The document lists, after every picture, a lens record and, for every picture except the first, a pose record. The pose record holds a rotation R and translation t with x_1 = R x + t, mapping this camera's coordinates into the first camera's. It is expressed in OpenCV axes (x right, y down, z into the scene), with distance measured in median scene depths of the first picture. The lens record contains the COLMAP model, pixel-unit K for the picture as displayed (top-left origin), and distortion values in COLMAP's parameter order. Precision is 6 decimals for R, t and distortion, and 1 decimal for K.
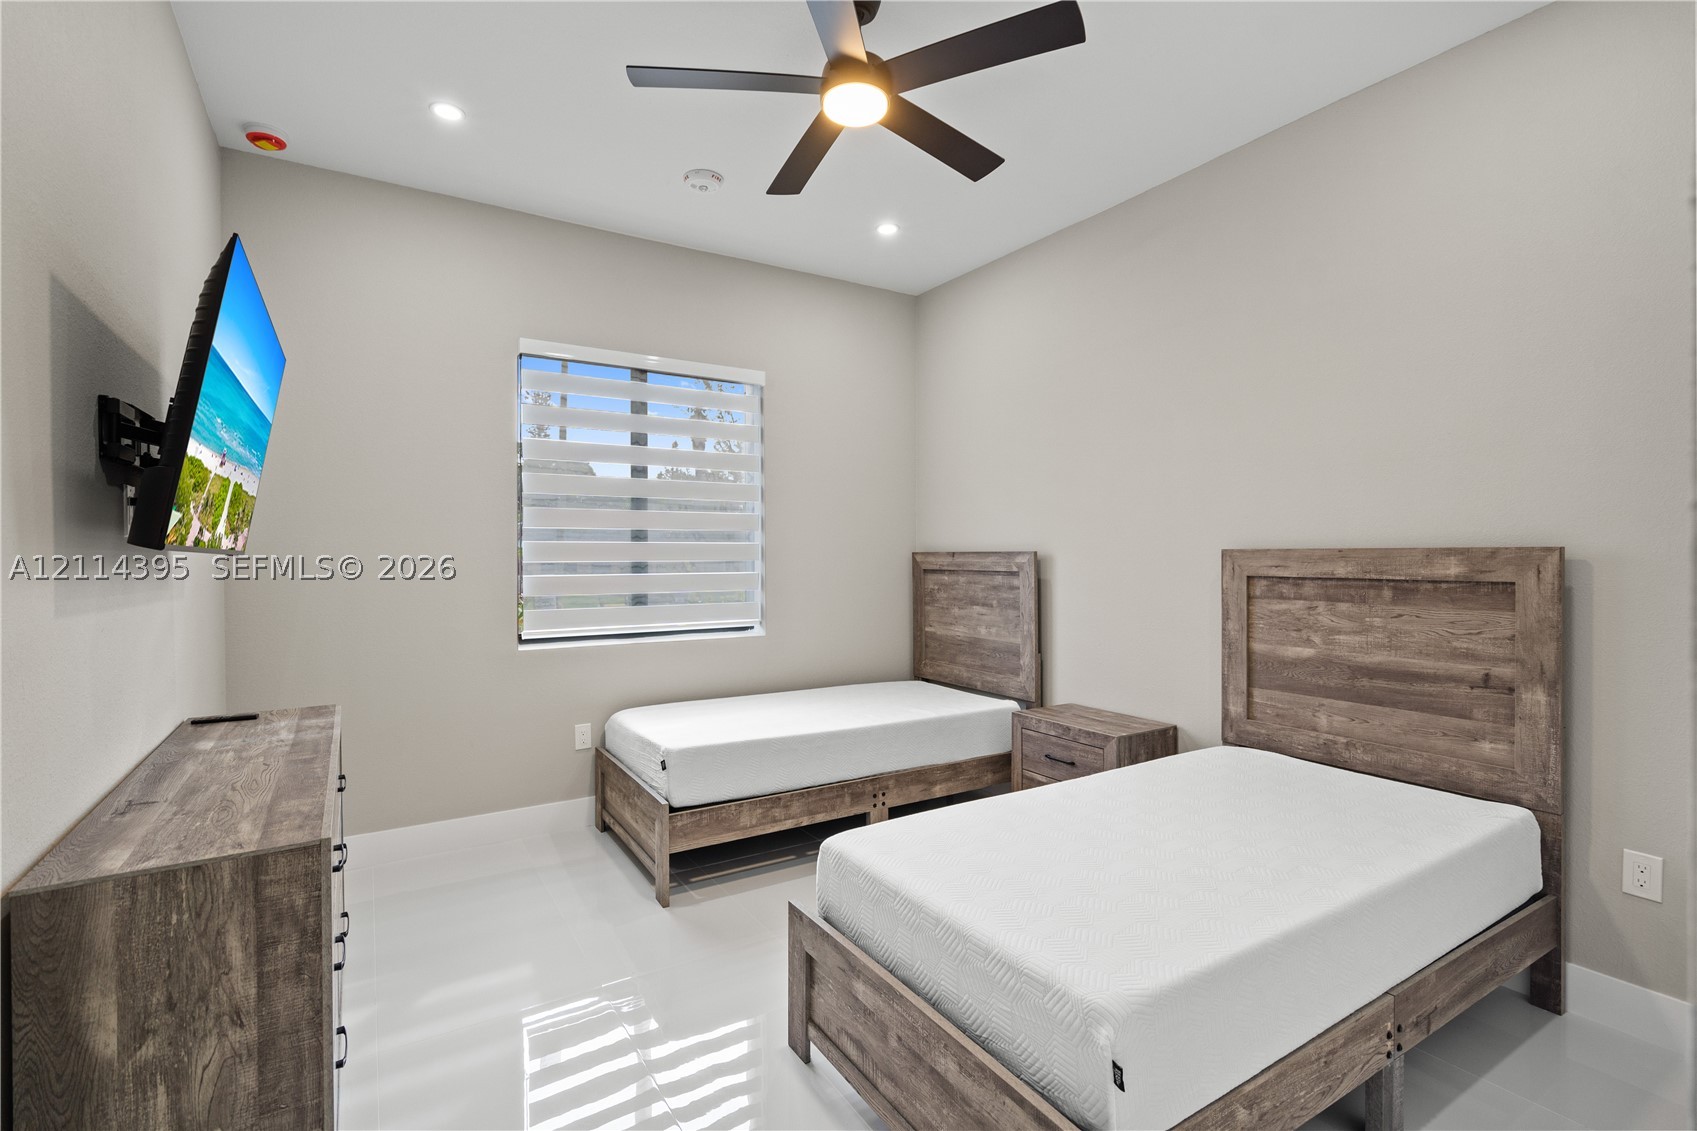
lens RADIAL K [[778.9, 0, 844.7], [0, 778.9, 563.7], [0, 0, 1]] dist [-0.003948, 0.000092]
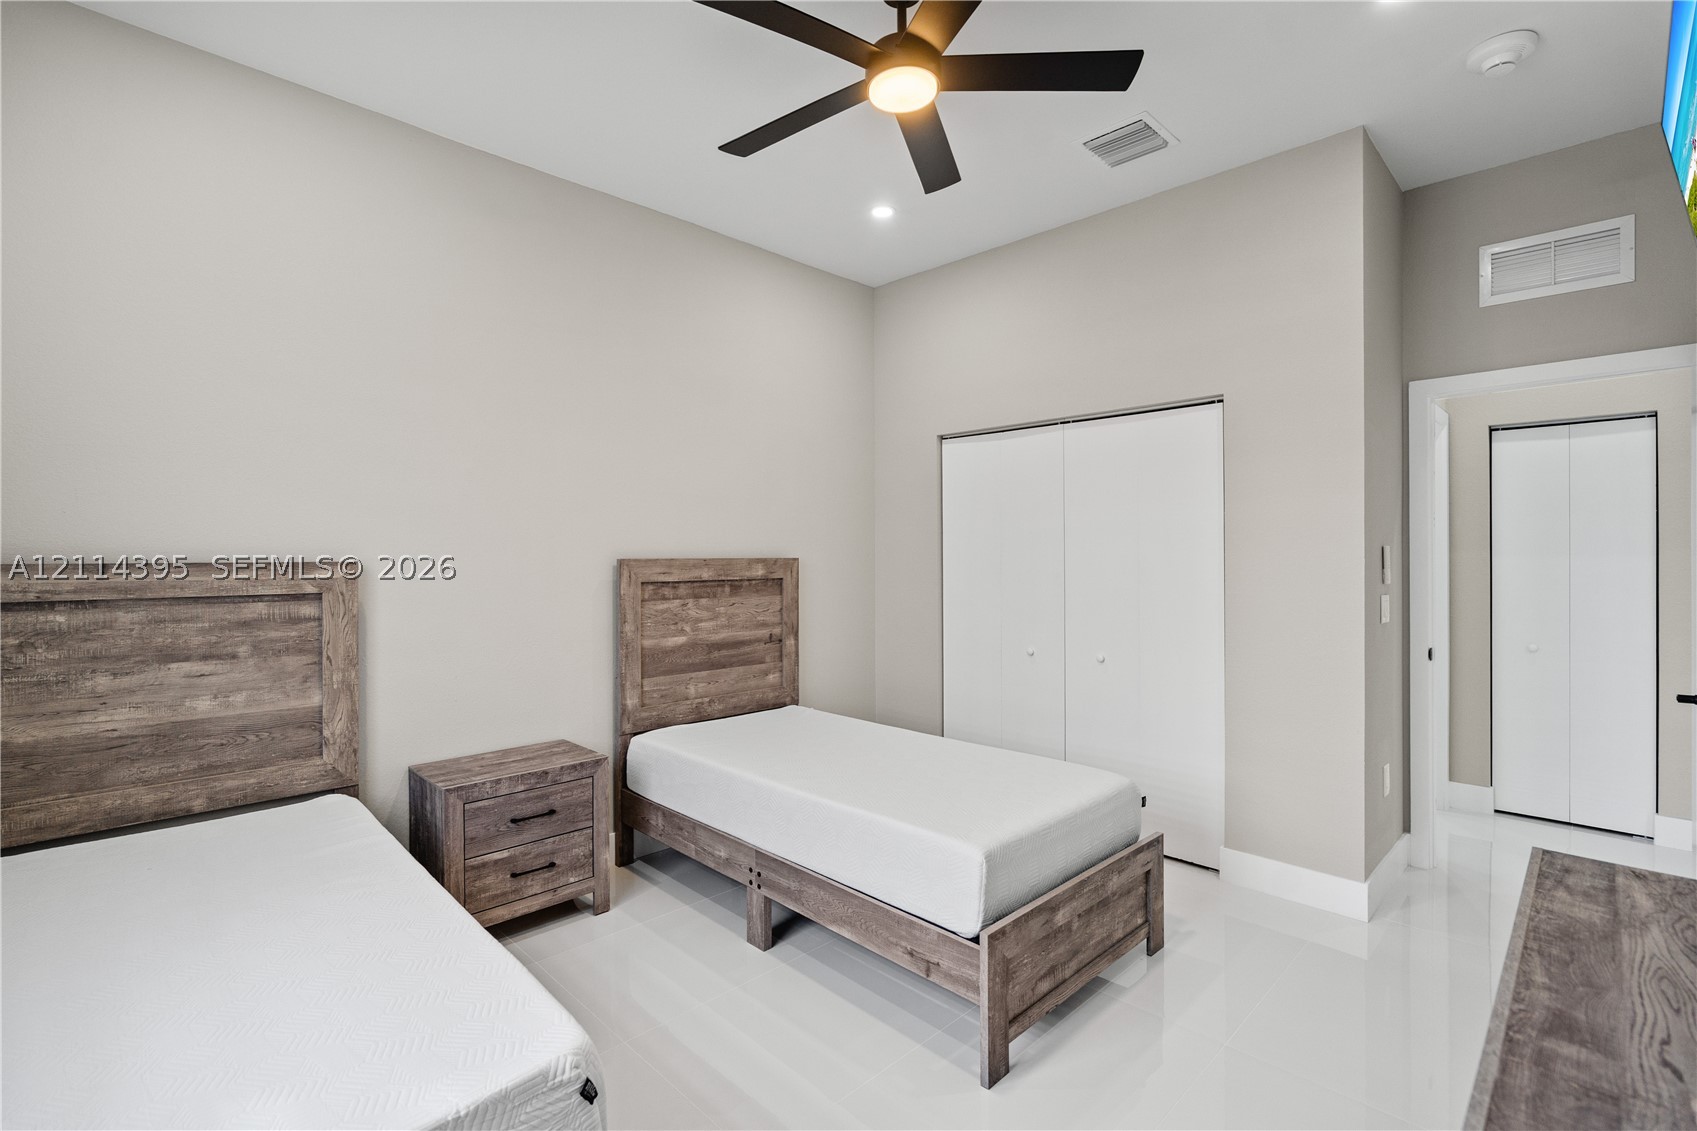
lens RADIAL K [[778.9, 0, 844.7], [0, 778.9, 563.7], [0, 0, 1]] dist [-0.003948, 0.000092]
pose [[-0.225885, -0.007687, 0.974124, -0.748209], [0.014710, 0.999828, 0.011301, -0.022545], [-0.974043, 0.016882, -0.225733, 1.088129]]
